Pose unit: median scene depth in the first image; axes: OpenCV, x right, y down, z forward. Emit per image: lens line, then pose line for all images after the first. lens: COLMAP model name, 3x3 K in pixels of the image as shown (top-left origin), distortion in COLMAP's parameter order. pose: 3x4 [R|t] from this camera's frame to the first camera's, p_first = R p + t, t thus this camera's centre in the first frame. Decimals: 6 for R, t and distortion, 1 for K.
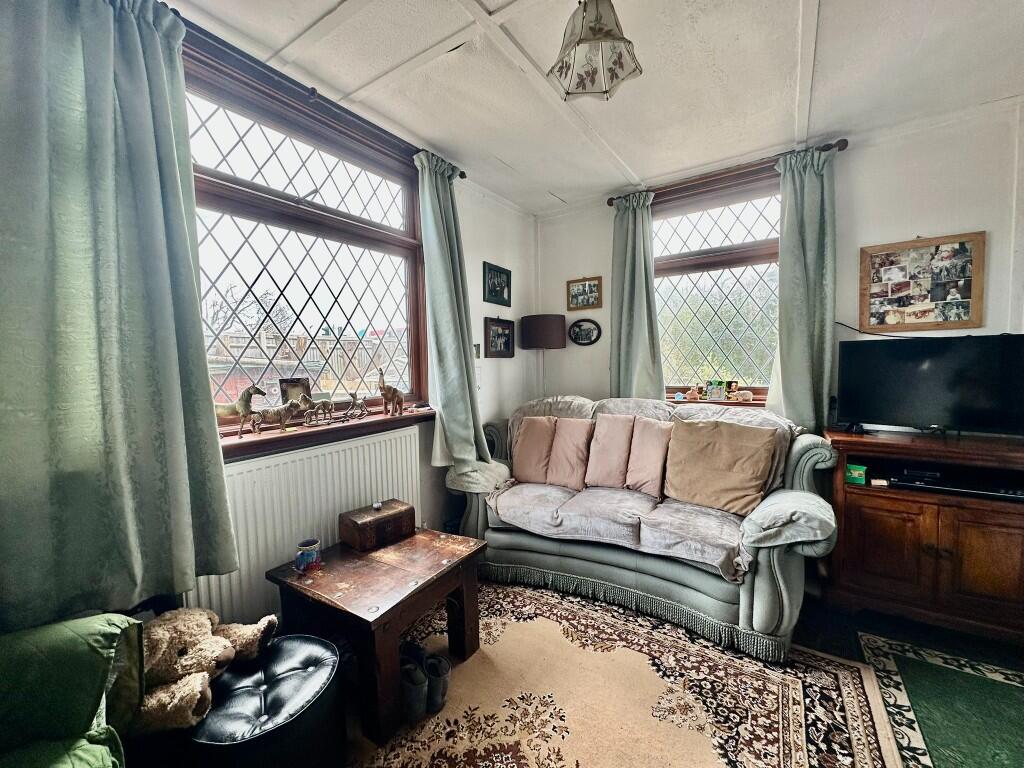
lens RADIAL K [[406.6, 0, 512.0], [0, 406.6, 384.0], [0, 0, 1]] dist [-0.001110, -0.000337]
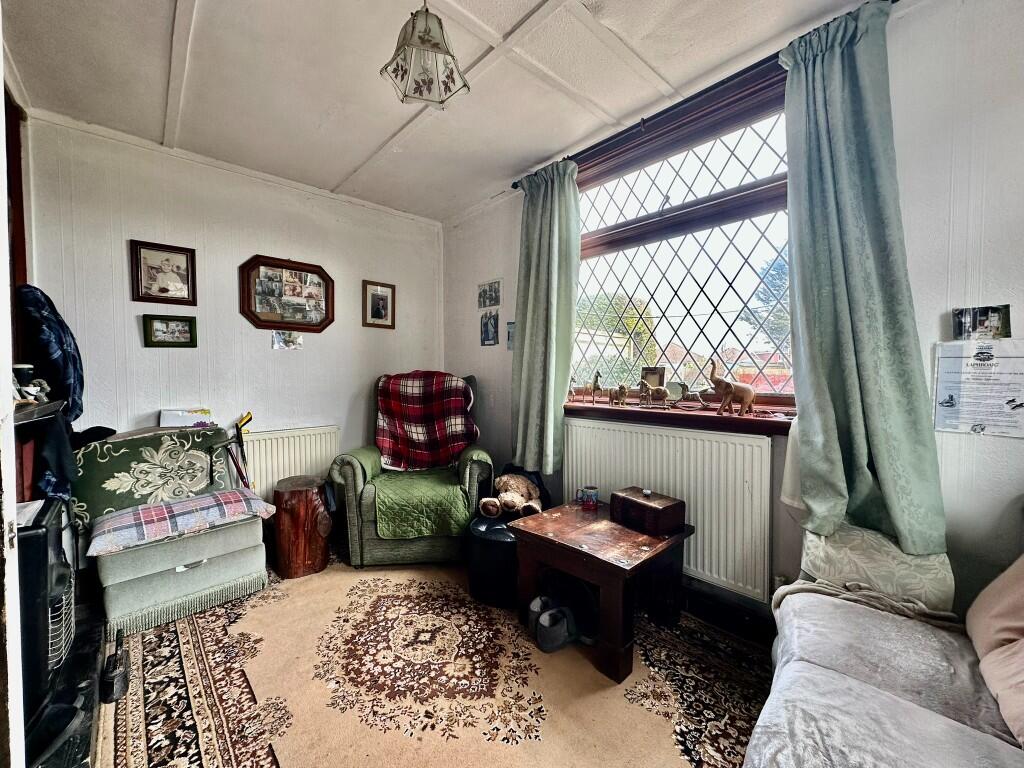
lens RADIAL K [[406.6, 0, 512.0], [0, 406.6, 384.0], [0, 0, 1]] dist [-0.001110, -0.000337]
pose [[-0.237658, 0.055136, -0.969783, 0.850513], [-0.046159, 0.996619, 0.067974, -0.031188], [0.970252, 0.060919, -0.234309, 1.044088]]
